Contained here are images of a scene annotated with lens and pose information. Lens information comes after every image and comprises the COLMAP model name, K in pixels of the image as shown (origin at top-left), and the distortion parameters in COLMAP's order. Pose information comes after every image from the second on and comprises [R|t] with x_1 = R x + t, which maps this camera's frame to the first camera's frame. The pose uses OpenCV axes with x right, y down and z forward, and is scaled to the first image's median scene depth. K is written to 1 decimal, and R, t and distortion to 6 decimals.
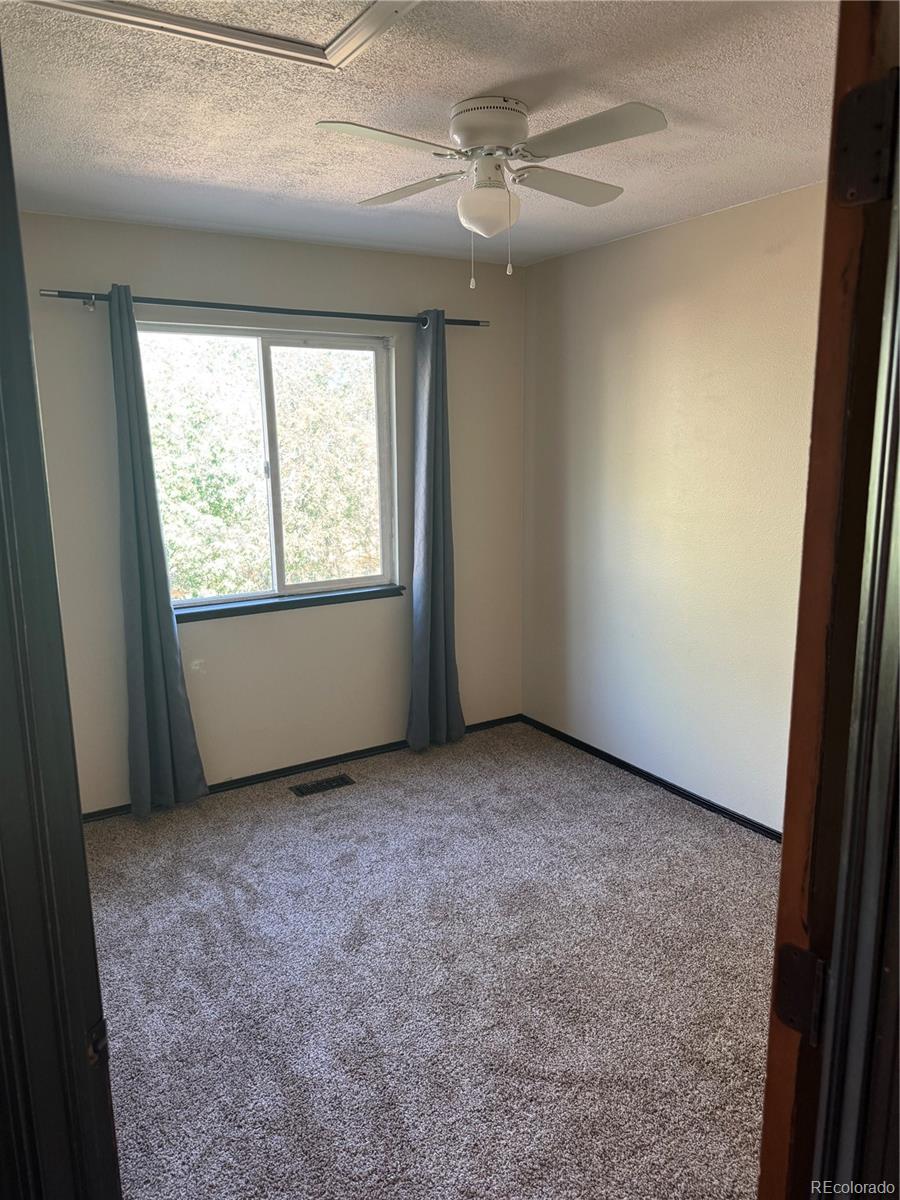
lens RADIAL K [[852.4, 0, 450.0], [0, 852.4, 600.0], [0, 0, 1]] dist [0.001478, -0.001265]
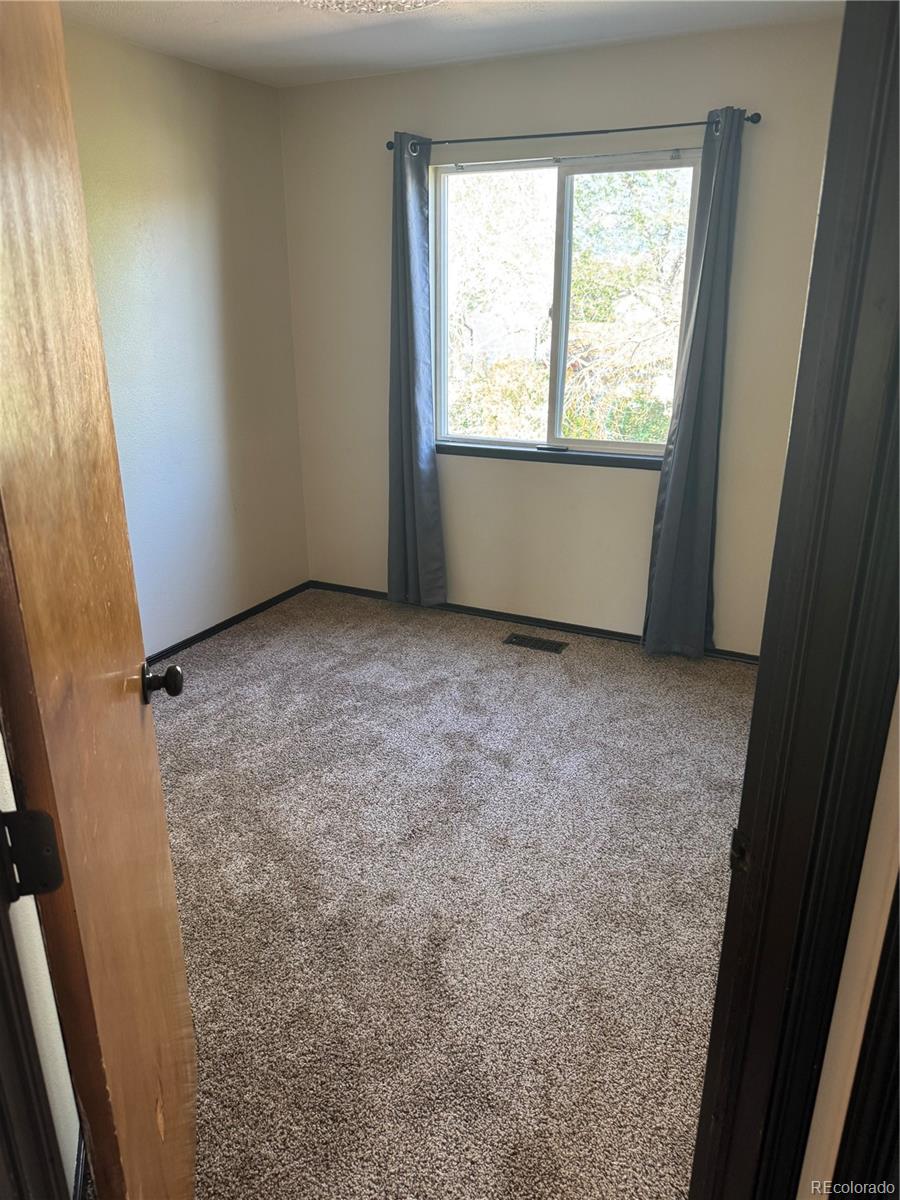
lens RADIAL K [[852.4, 0, 450.0], [0, 852.4, 600.0], [0, 0, 1]] dist [0.001478, -0.001265]
pose [[0.512672, 0.313744, -0.799207, 0.595055], [-0.167999, 0.949506, 0.264979, -0.081317], [0.841988, -0.001581, 0.539494, 0.381921]]
